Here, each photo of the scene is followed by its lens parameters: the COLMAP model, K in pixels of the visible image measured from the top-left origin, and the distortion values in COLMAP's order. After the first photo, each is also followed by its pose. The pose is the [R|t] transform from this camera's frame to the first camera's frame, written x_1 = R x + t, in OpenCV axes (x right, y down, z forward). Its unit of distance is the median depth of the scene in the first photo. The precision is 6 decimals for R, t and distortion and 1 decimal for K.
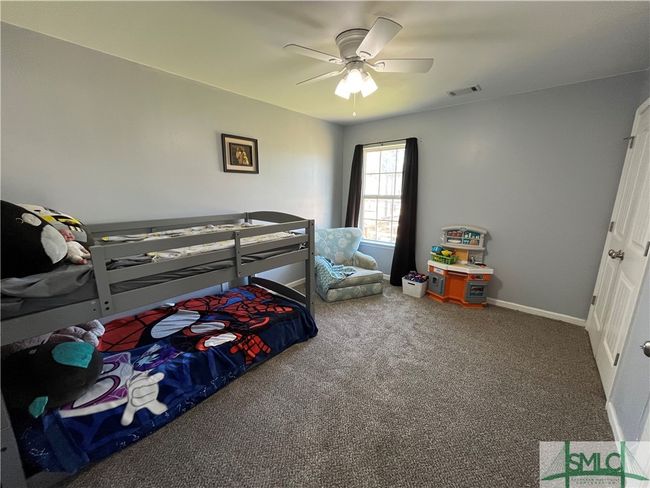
lens RADIAL K [[261.2, 0, 322.6], [0, 261.2, 244.6], [0, 0, 1]] dist [-0.001439, 0.000160]
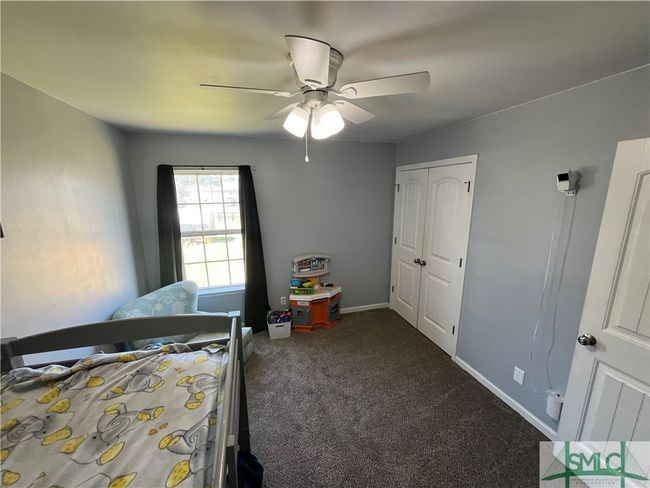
lens RADIAL K [[261.2, 0, 322.6], [0, 261.2, 244.6], [0, 0, 1]] dist [-0.001439, 0.000160]
pose [[0.549727, -0.177071, 0.816361, -0.286966], [0.182947, 0.979071, 0.089169, -0.192756], [-0.815065, 0.100332, 0.570616, 0.343894]]
